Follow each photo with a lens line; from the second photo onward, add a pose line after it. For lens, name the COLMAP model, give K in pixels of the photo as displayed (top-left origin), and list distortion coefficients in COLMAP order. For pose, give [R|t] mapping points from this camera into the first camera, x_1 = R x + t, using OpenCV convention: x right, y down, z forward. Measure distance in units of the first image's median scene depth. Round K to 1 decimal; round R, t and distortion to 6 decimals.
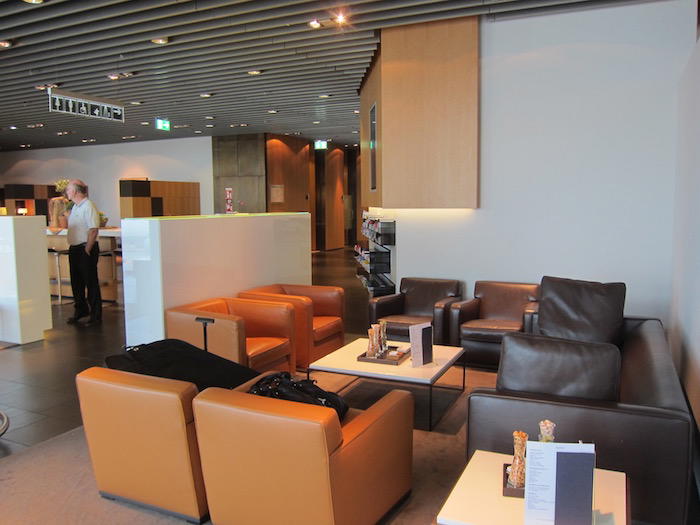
lens RADIAL K [[579.0, 0, 350.0], [0, 579.0, 262.5], [0, 0, 1]] dist [-0.056035, 0.007652]
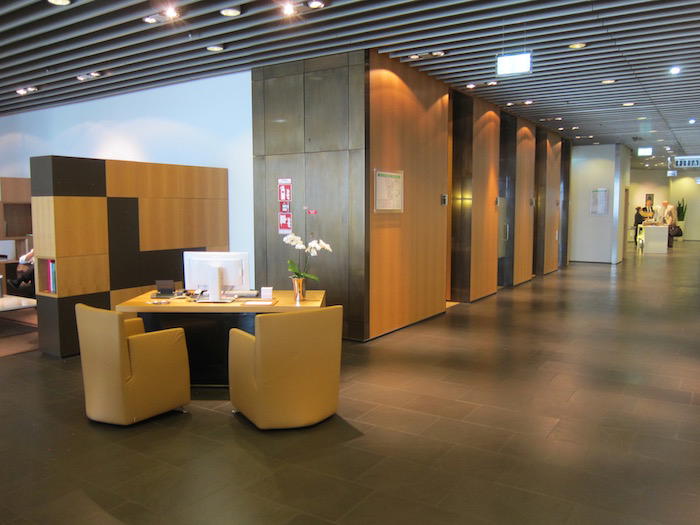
lens RADIAL K [[579.0, 0, 350.0], [0, 579.0, 262.5], [0, 0, 1]] dist [-0.056035, 0.007652]
pose [[0.991655, 0.016417, -0.127867, -0.098061], [-0.017677, 0.999806, -0.008723, -0.058818], [0.127699, 0.010910, 0.991753, 0.549317]]
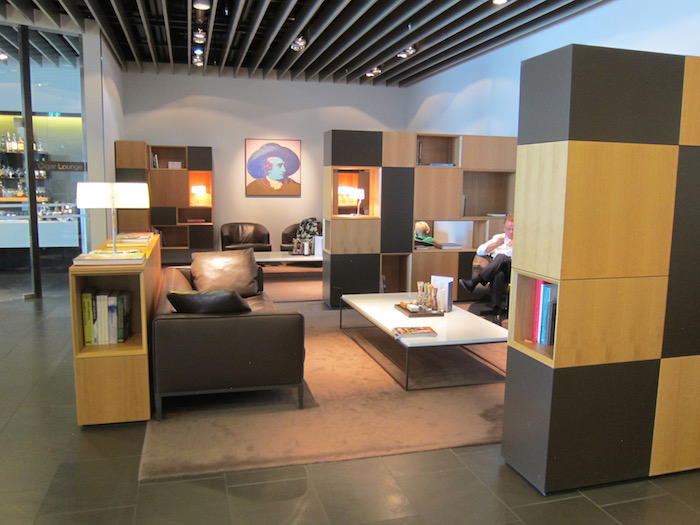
lens RADIAL K [[579.0, 0, 350.0], [0, 579.0, 262.5], [0, 0, 1]] dist [-0.056035, 0.007652]
pose [[0.646732, 0.115491, -0.753922, -0.252501], [-0.093197, 0.993028, 0.072172, -0.073523], [0.757002, 0.023587, 0.652987, 0.741792]]
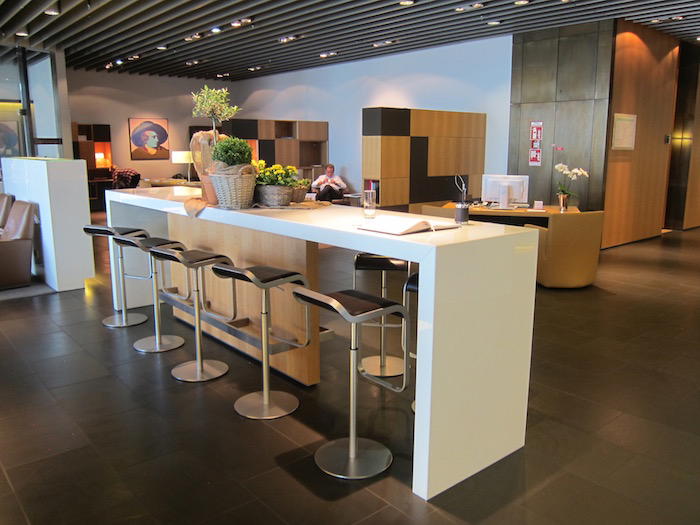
lens RADIAL K [[579.0, 0, 350.0], [0, 579.0, 262.5], [0, 0, 1]] dist [-0.056035, 0.007652]
pose [[0.907969, 0.086193, -0.410078, -0.130635], [-0.047018, 0.993392, 0.104693, -0.038446], [0.416392, -0.075777, 0.906022, 0.376391]]
